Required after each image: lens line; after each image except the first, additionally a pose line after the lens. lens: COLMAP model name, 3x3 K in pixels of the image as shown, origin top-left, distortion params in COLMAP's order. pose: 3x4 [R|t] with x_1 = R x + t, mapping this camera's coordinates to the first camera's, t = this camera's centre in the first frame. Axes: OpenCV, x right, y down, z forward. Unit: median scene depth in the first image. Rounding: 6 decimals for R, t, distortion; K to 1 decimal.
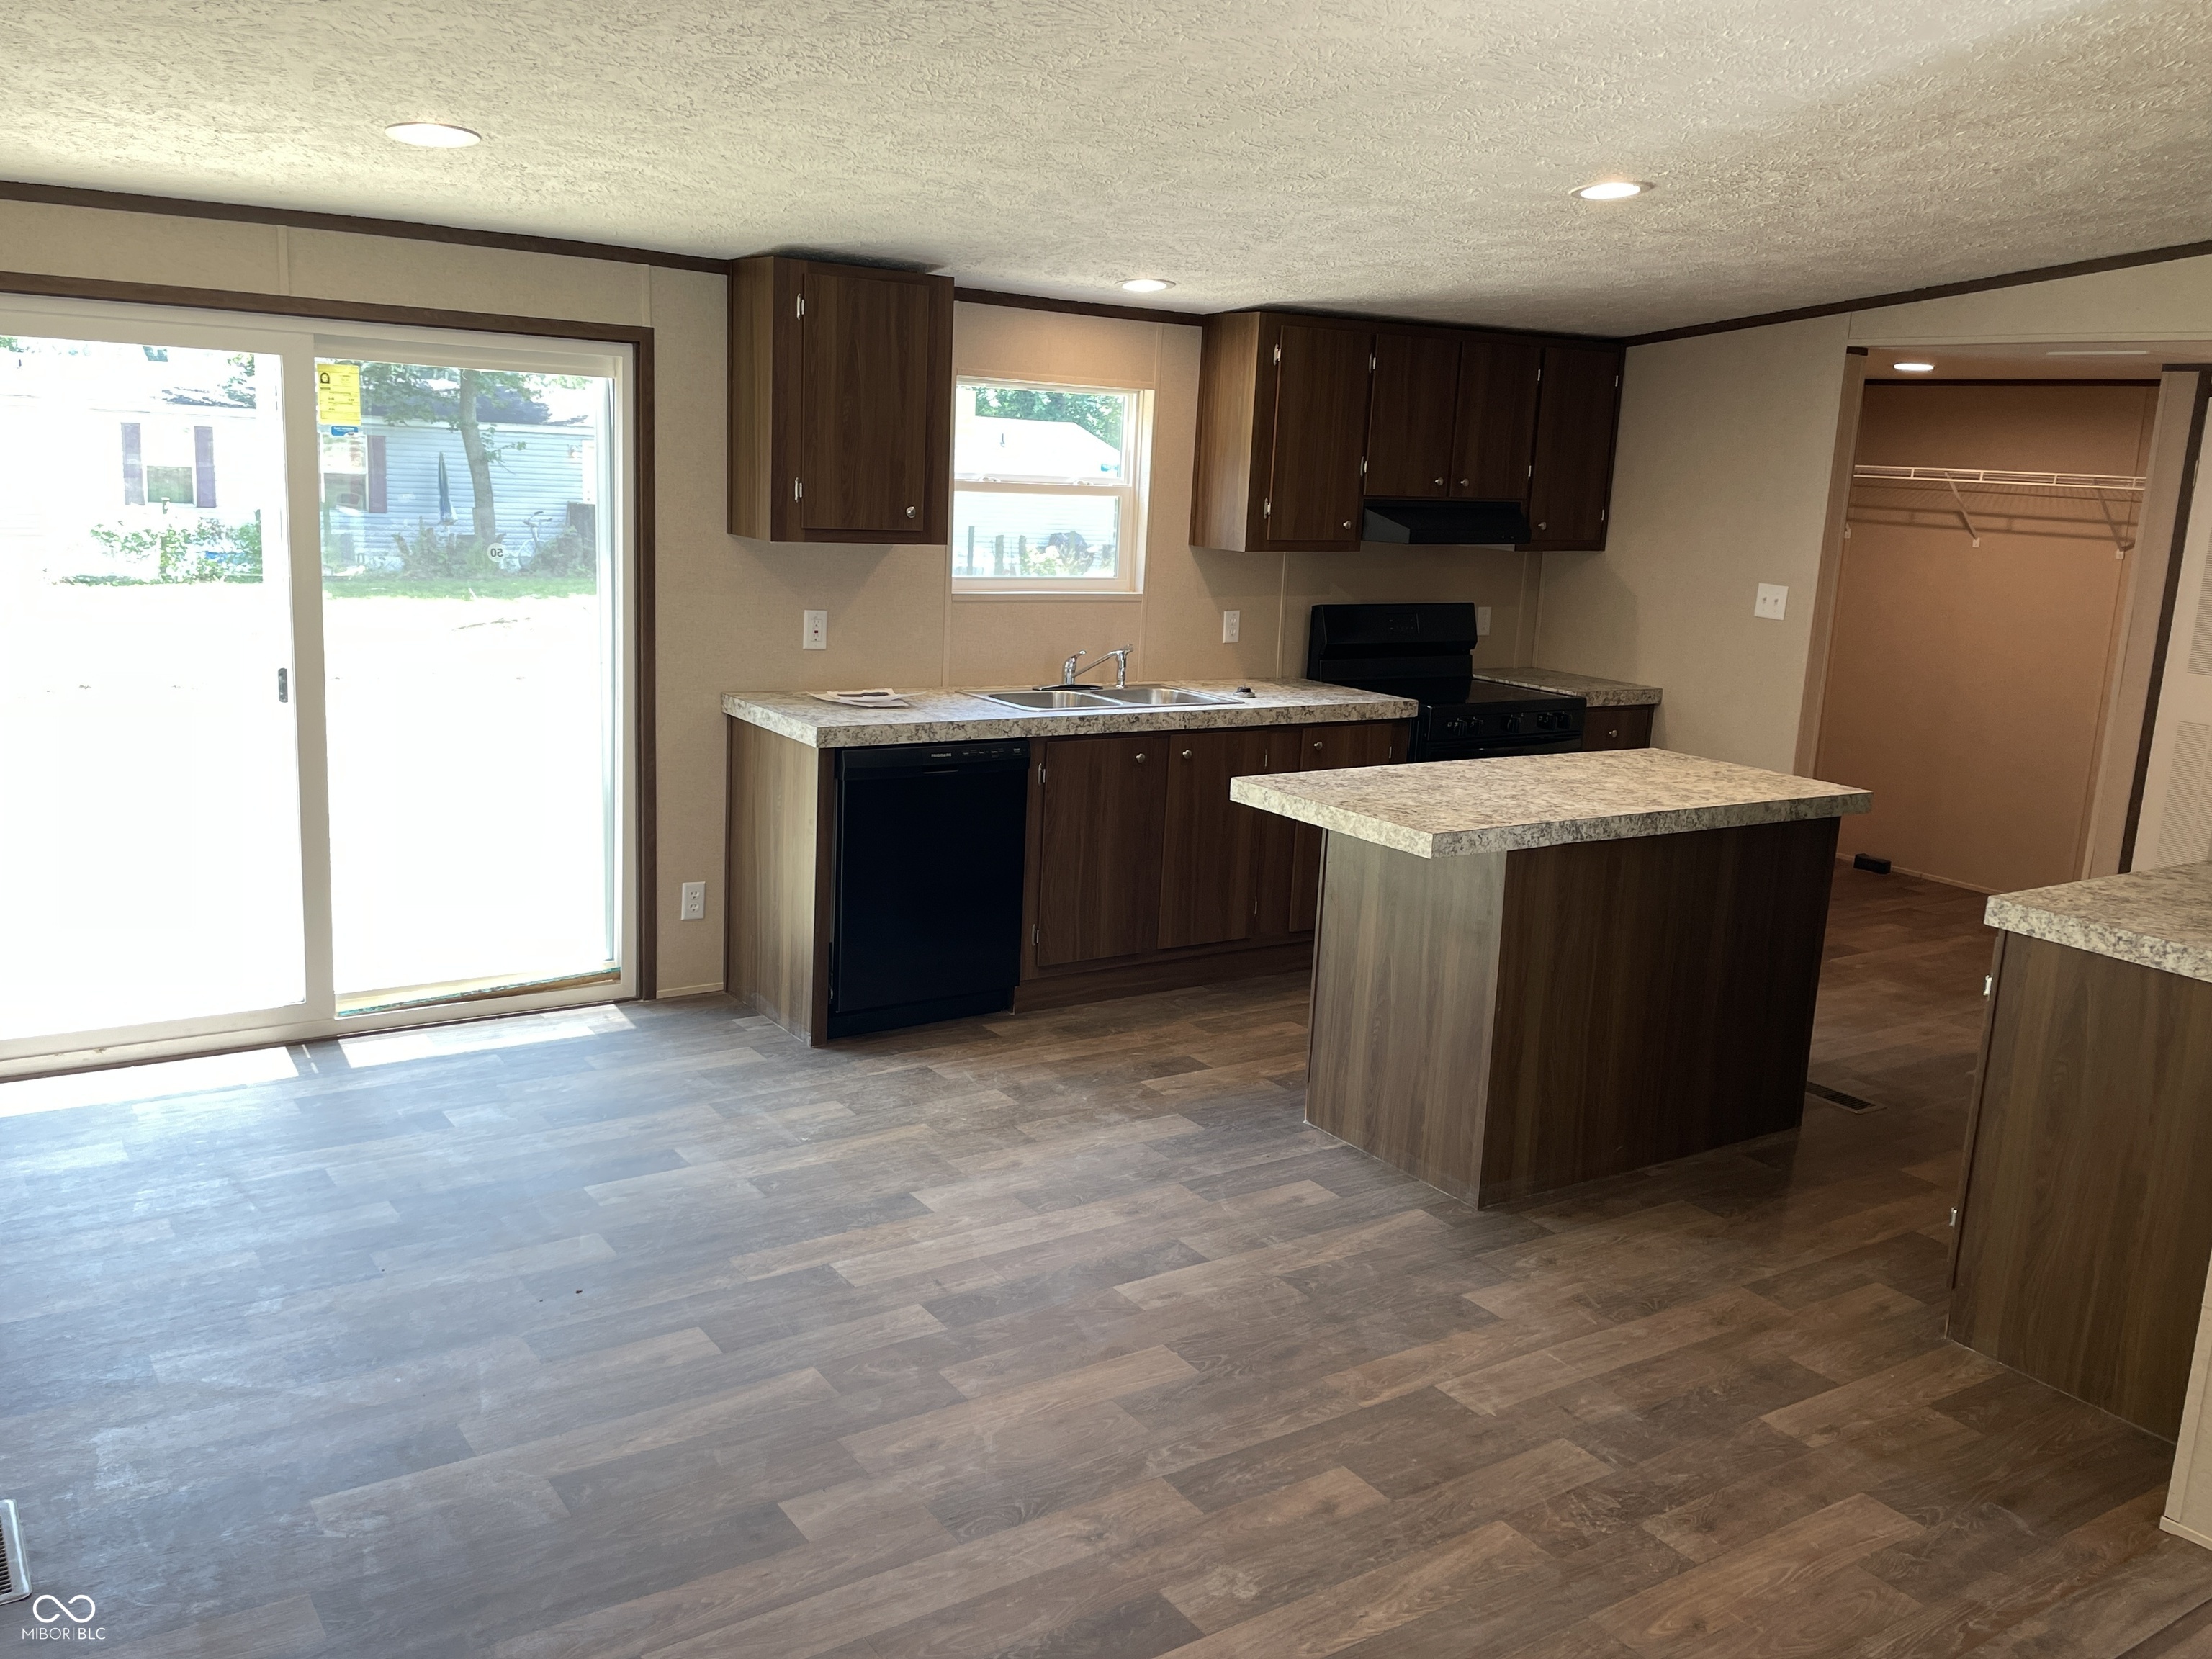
lens RADIAL K [[1827.5, 0, 1118.2], [0, 1827.5, 826.2], [0, 0, 1]] dist [0.082582, -0.076621]
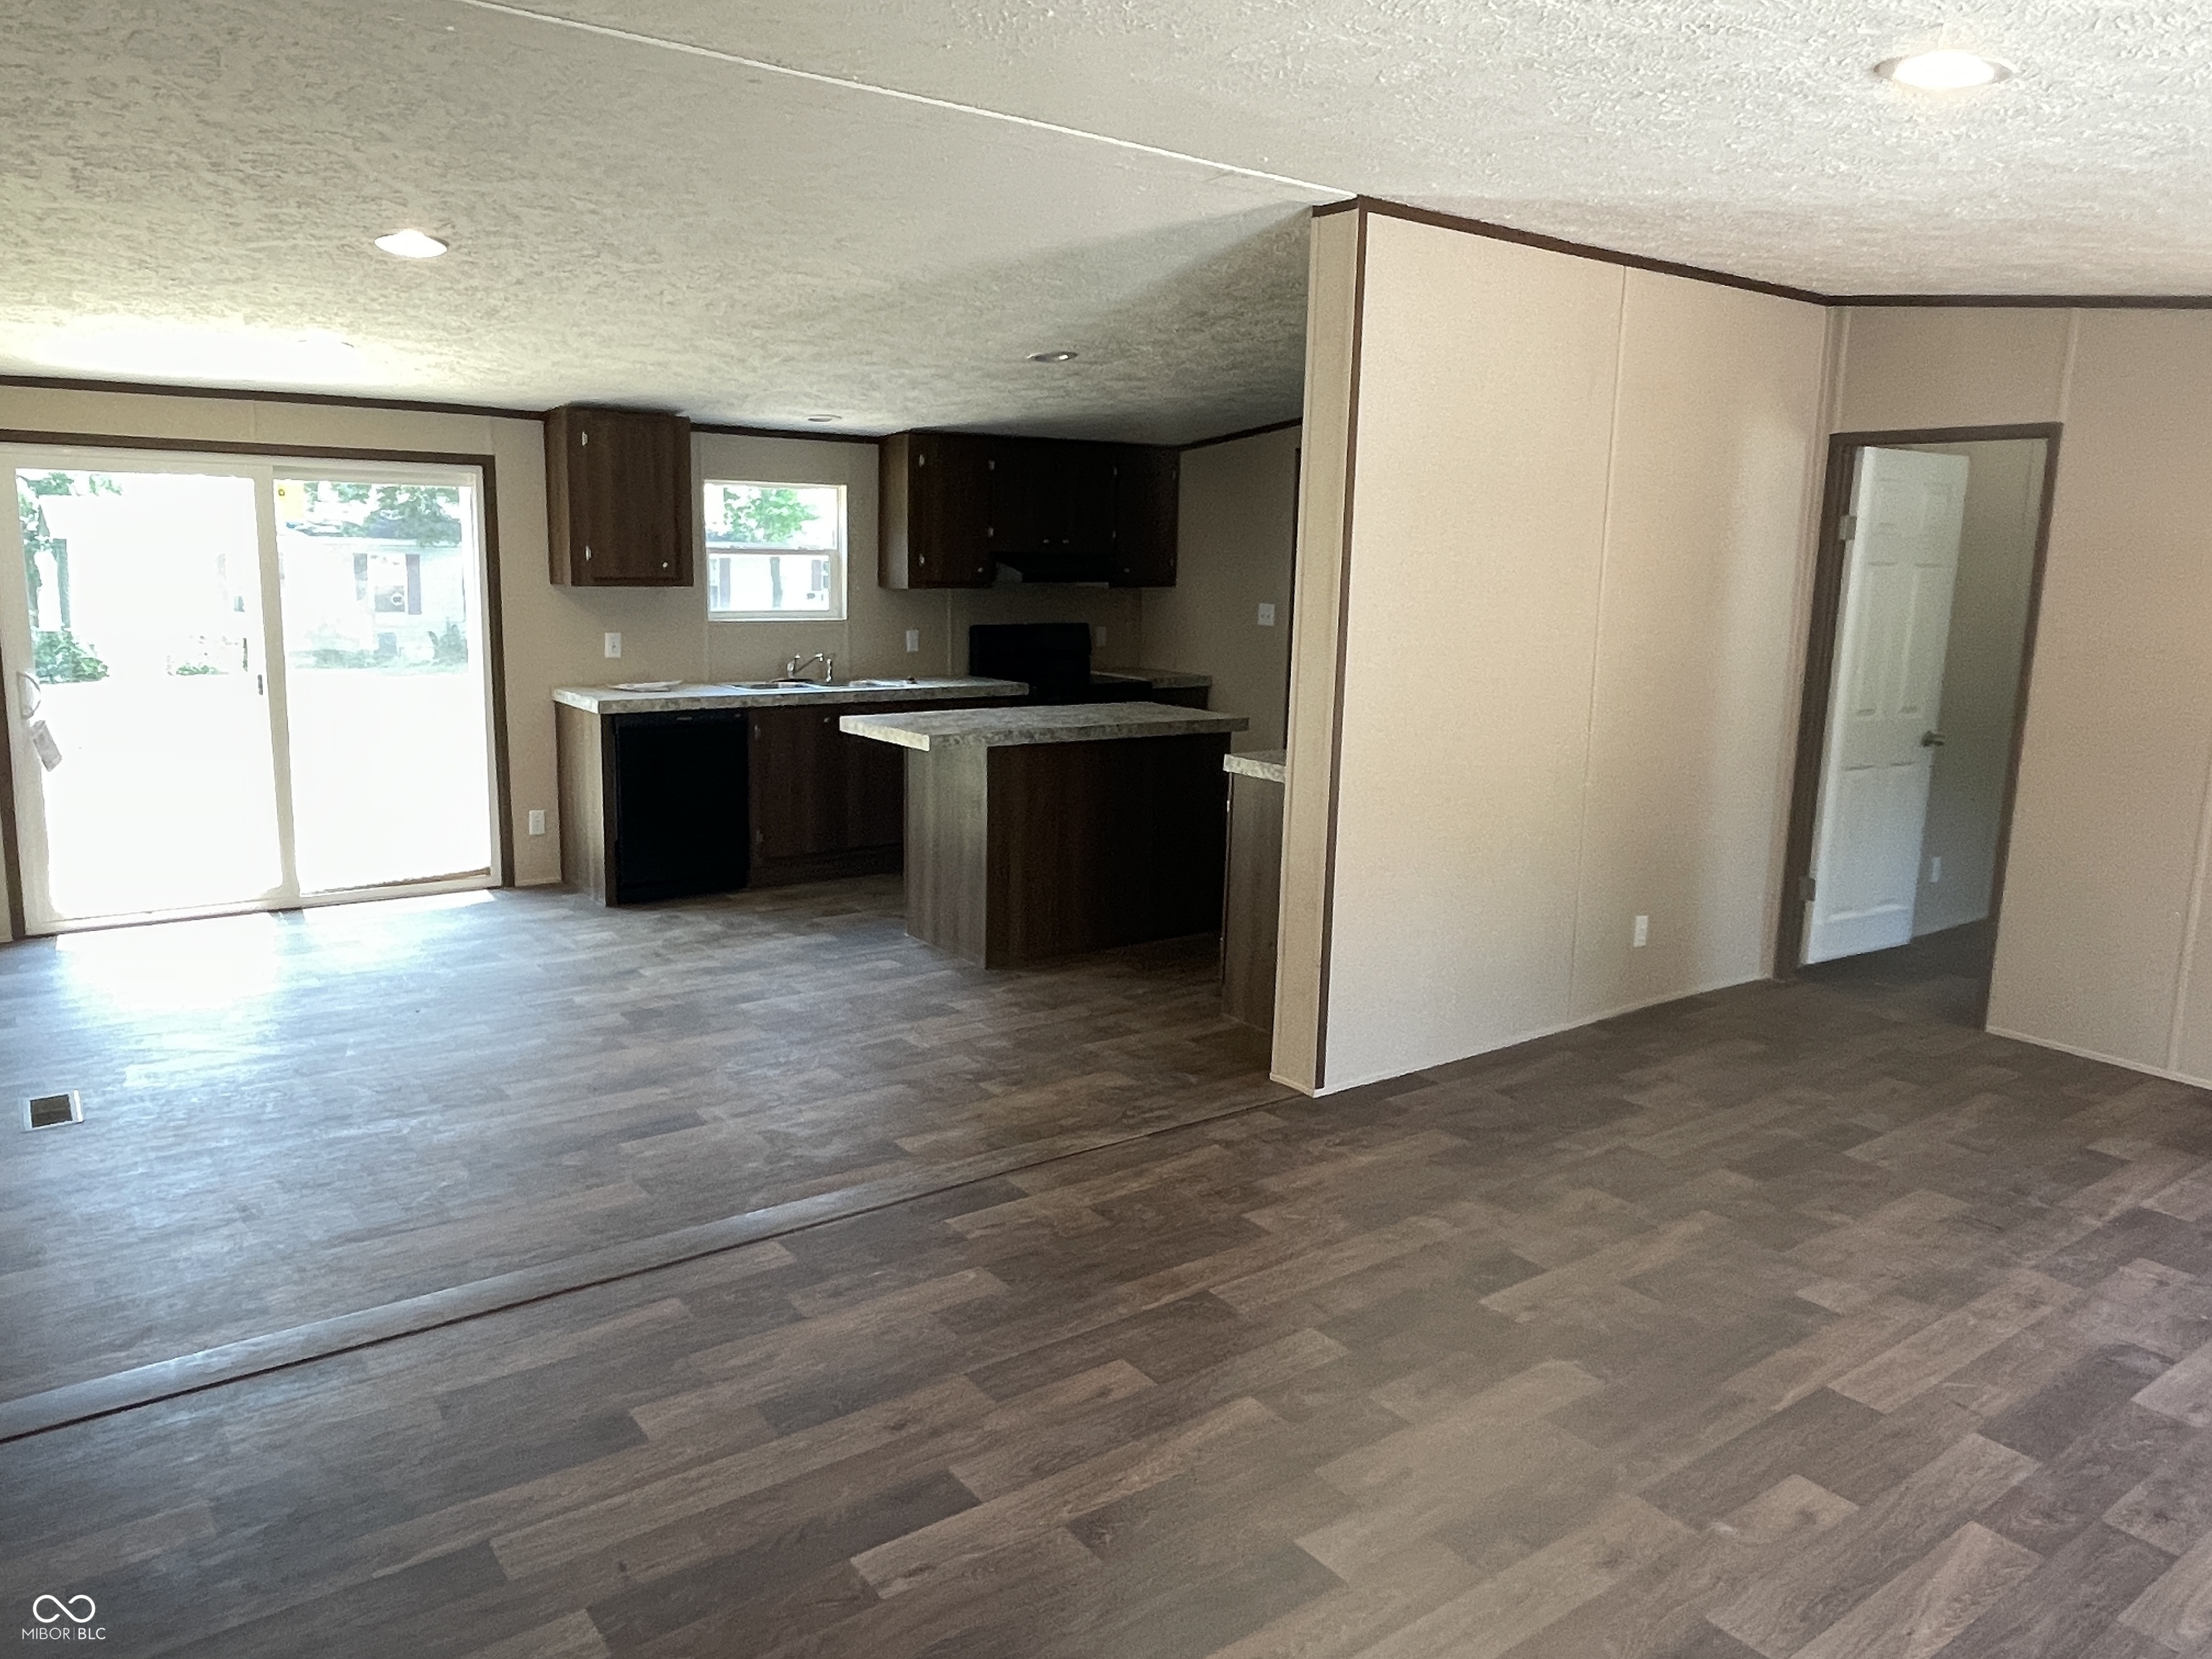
lens RADIAL K [[1533.1, 0, 1099.7], [0, 1533.1, 830.1], [0, 0, 1]] dist [0.001738, 0.013723]
pose [[0.999223, -0.034051, 0.019856, 0.234314], [0.034503, 0.999142, -0.022899, 0.101234], [-0.019060, 0.023567, 0.999541, -0.324798]]
